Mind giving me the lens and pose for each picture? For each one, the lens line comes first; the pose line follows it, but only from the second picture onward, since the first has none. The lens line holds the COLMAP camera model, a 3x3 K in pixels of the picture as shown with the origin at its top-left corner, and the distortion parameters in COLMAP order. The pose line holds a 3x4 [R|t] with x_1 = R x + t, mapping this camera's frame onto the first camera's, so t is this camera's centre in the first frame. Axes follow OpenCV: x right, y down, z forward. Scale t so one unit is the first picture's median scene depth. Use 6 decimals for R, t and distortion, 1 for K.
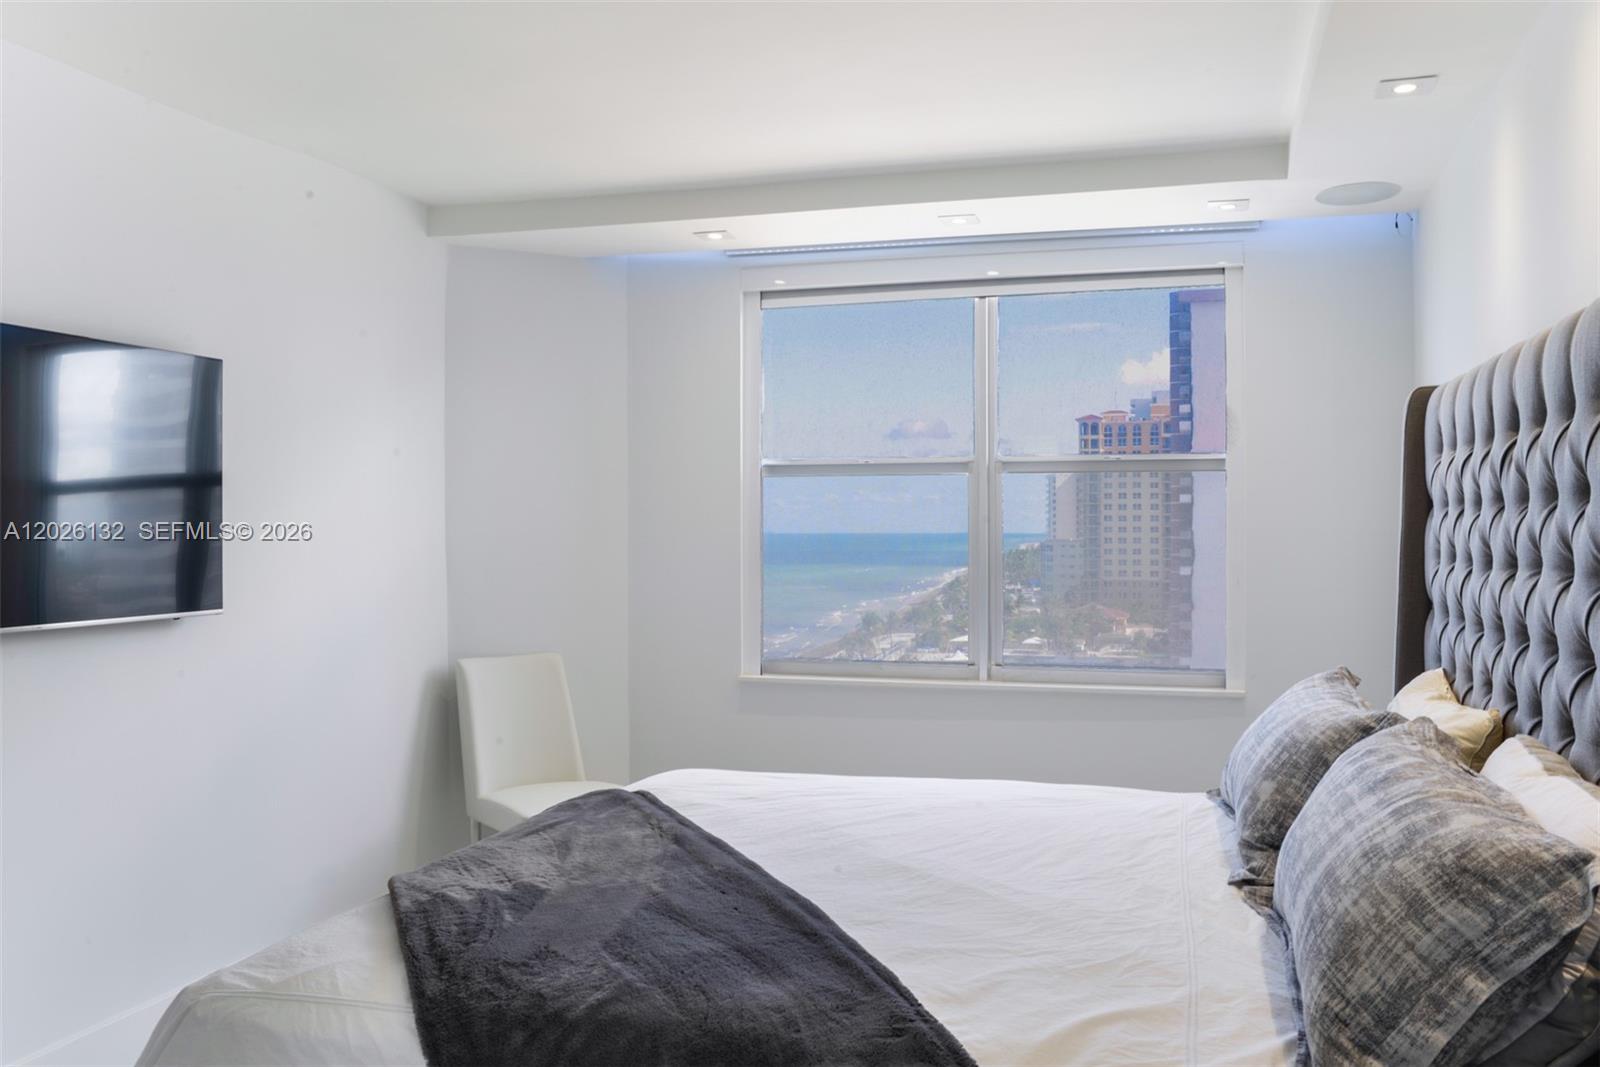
lens RADIAL K [[1294.3, 0, 809.2], [0, 1294.3, 544.2], [0, 0, 1]] dist [0.004756, 0.014729]
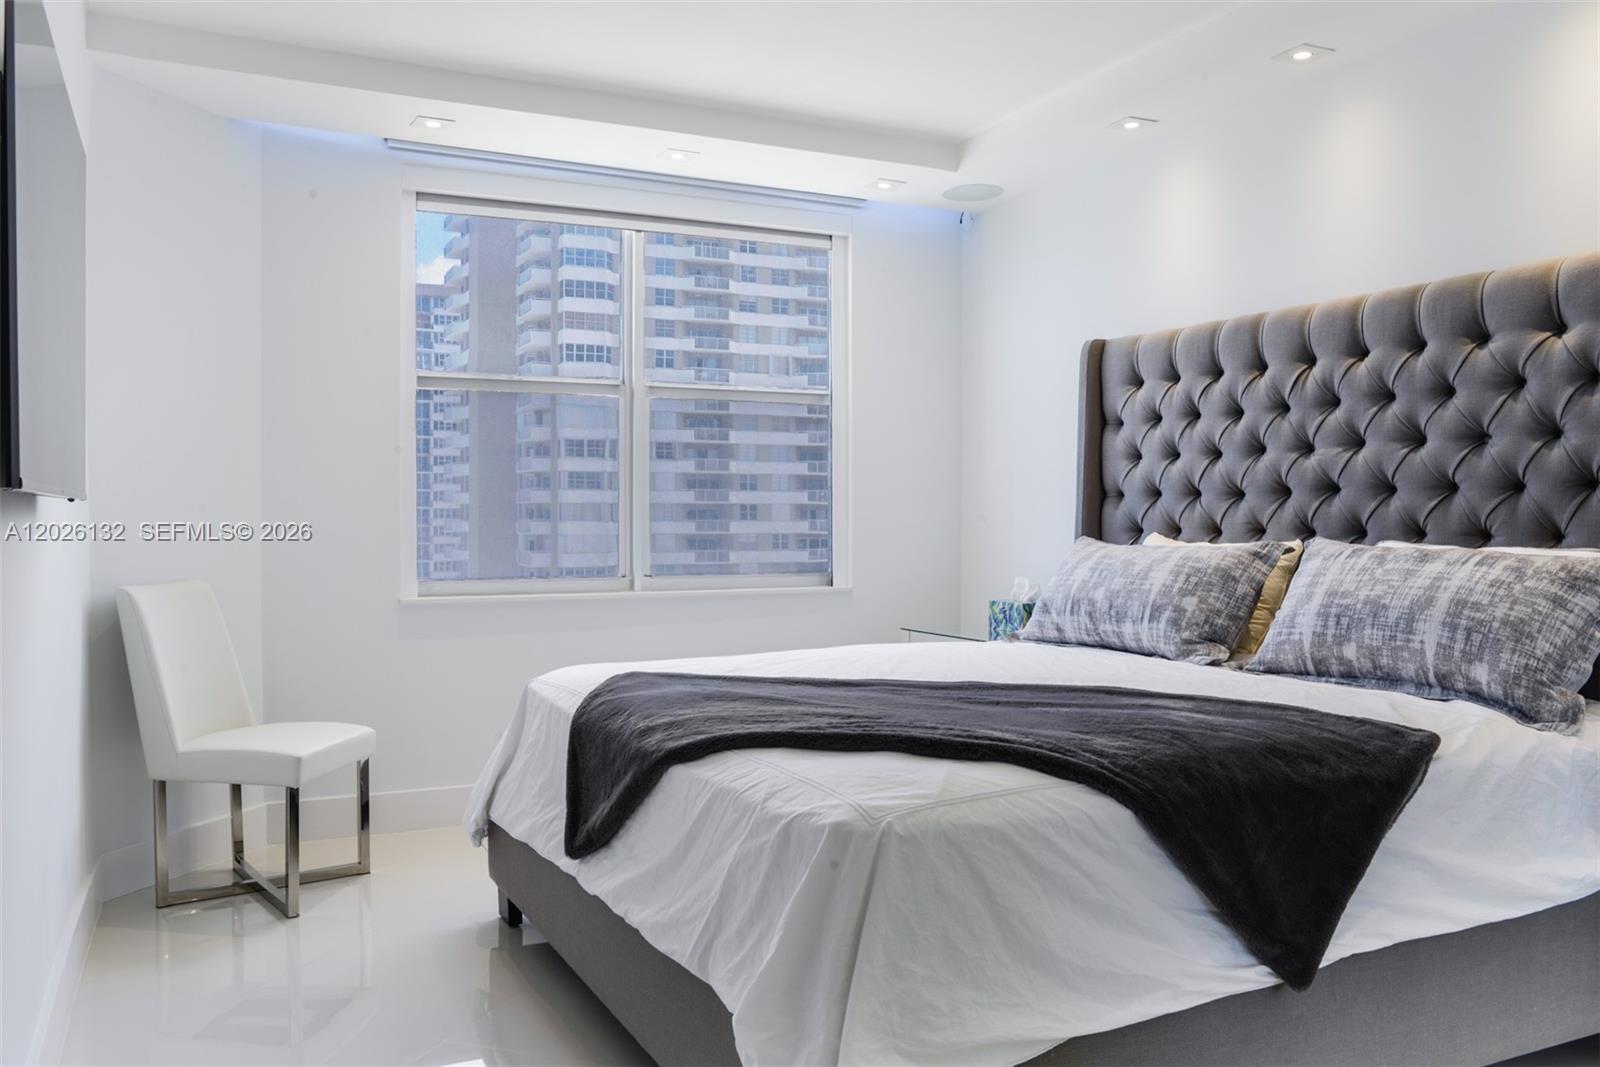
lens RADIAL K [[1294.3, 0, 809.2], [0, 1294.3, 544.2], [0, 0, 1]] dist [0.004756, 0.014729]
pose [[0.738687, -0.019650, 0.673763, -1.474430], [0.012654, 0.999803, 0.015284, 0.156545], [-0.673930, -0.002764, 0.738790, 0.365773]]
